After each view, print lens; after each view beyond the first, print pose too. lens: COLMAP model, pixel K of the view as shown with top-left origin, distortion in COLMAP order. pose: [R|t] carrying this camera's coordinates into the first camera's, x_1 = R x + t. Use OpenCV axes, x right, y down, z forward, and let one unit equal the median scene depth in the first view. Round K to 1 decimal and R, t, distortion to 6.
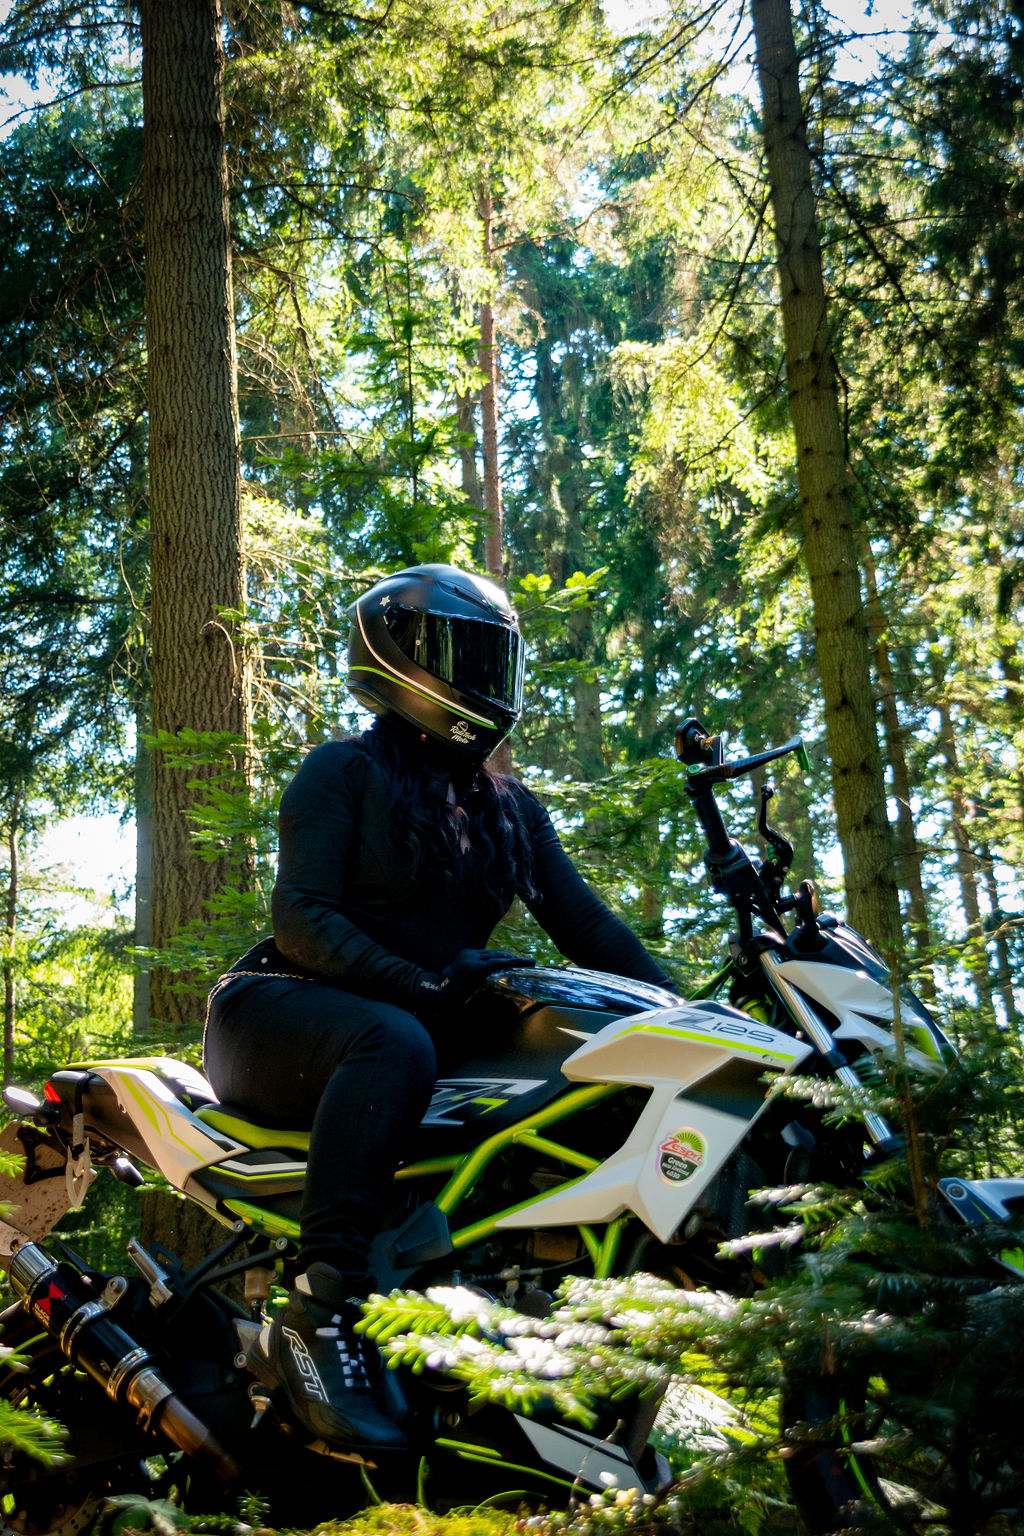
lens RADIAL K [[2167.8, 0, 556.9], [0, 2167.8, 808.0], [0, 0, 1]] dist [0.024619, -0.012684]
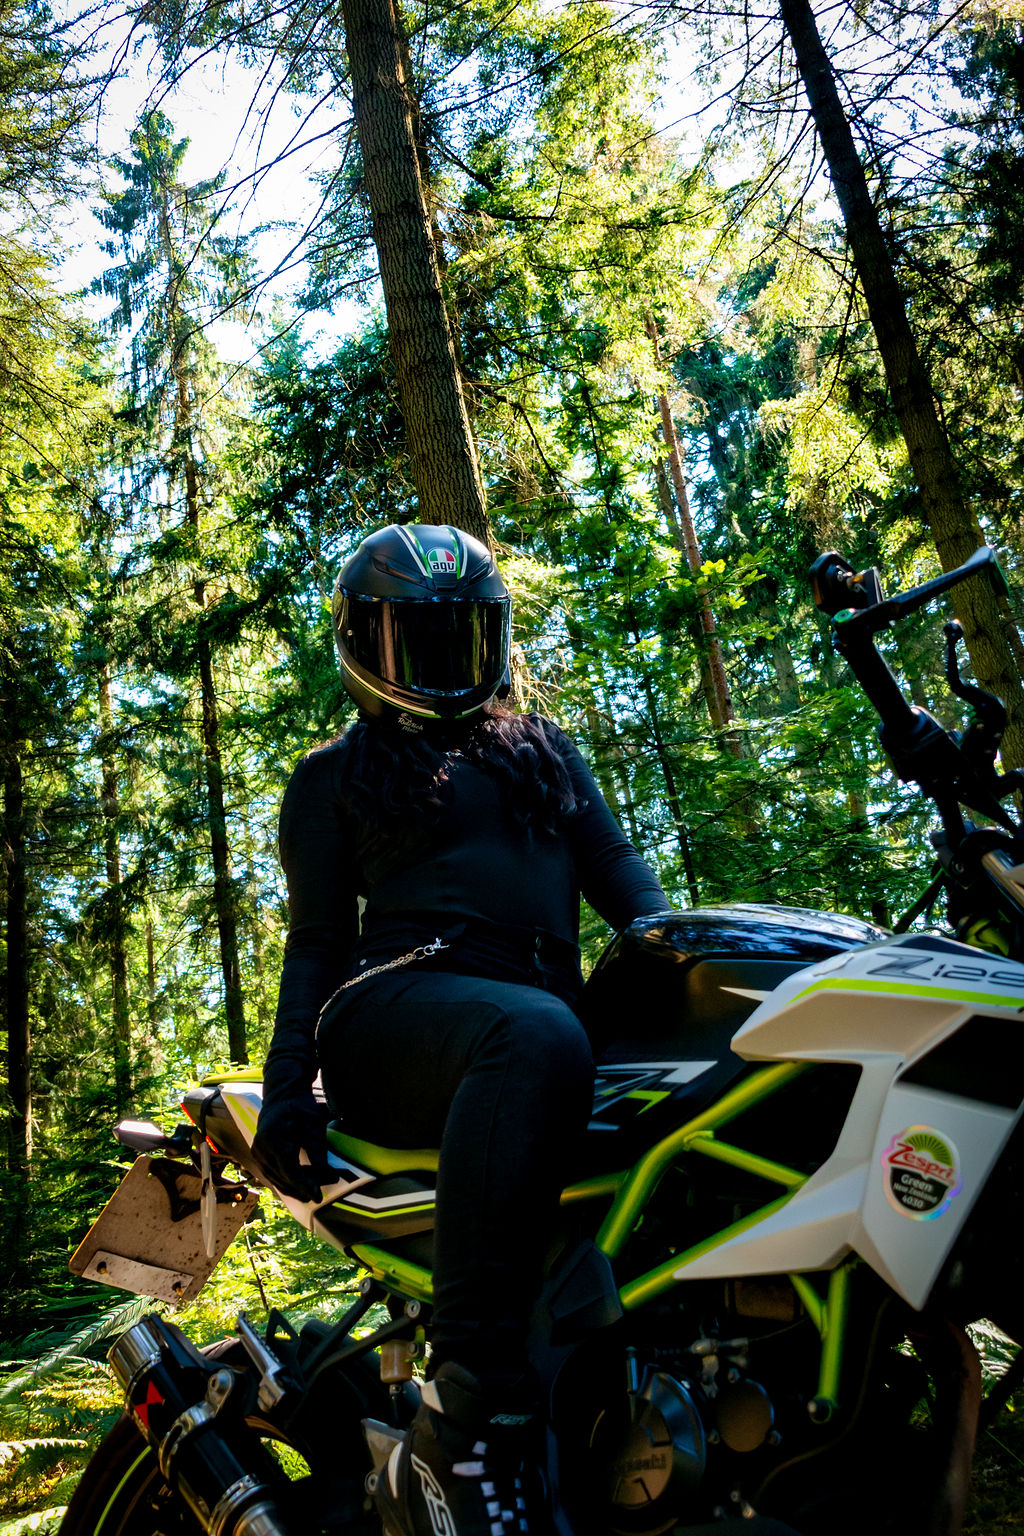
lens RADIAL K [[1304.5, 0, 509.4], [0, 1304.5, 718.3], [0, 0, 1]] dist [0.058147, -0.003569]
pose [[0.965447, -0.161919, -0.204191, 0.011389], [0.152957, 0.986467, -0.059047, 0.006966], [0.210988, 0.025774, 0.977149, 0.158498]]
